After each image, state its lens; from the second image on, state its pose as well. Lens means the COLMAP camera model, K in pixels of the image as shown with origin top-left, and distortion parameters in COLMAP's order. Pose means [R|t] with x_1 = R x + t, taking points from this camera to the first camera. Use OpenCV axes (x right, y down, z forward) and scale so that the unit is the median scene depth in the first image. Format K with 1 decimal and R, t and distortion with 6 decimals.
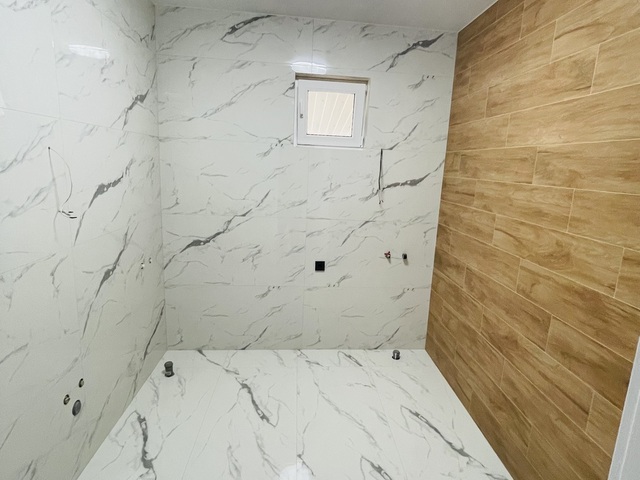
lens RADIAL K [[355.7, 0, 320.0], [0, 355.7, 240.0], [0, 0, 1]] dist [-0.000306, -0.000317]
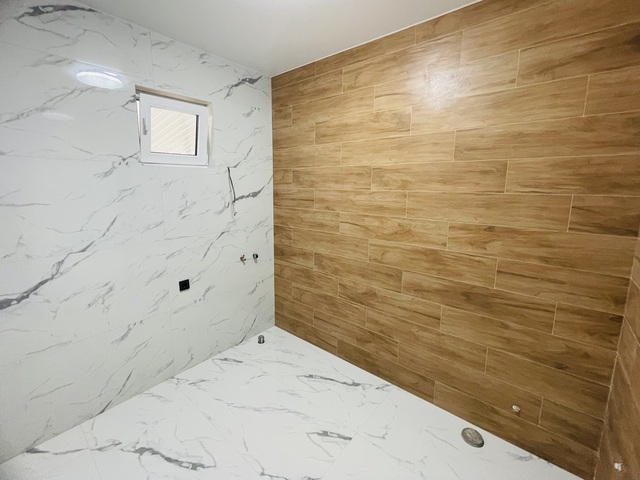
lens RADIAL K [[278.3, 0, 319.8], [0, 278.3, 229.2], [0, 0, 1]] dist [0.000167, 0.000062]
pose [[0.717733, -0.158650, 0.678004, -0.281817], [0.176087, 0.983404, 0.043707, -0.057406], [-0.673686, 0.088017, 0.733758, 0.200910]]
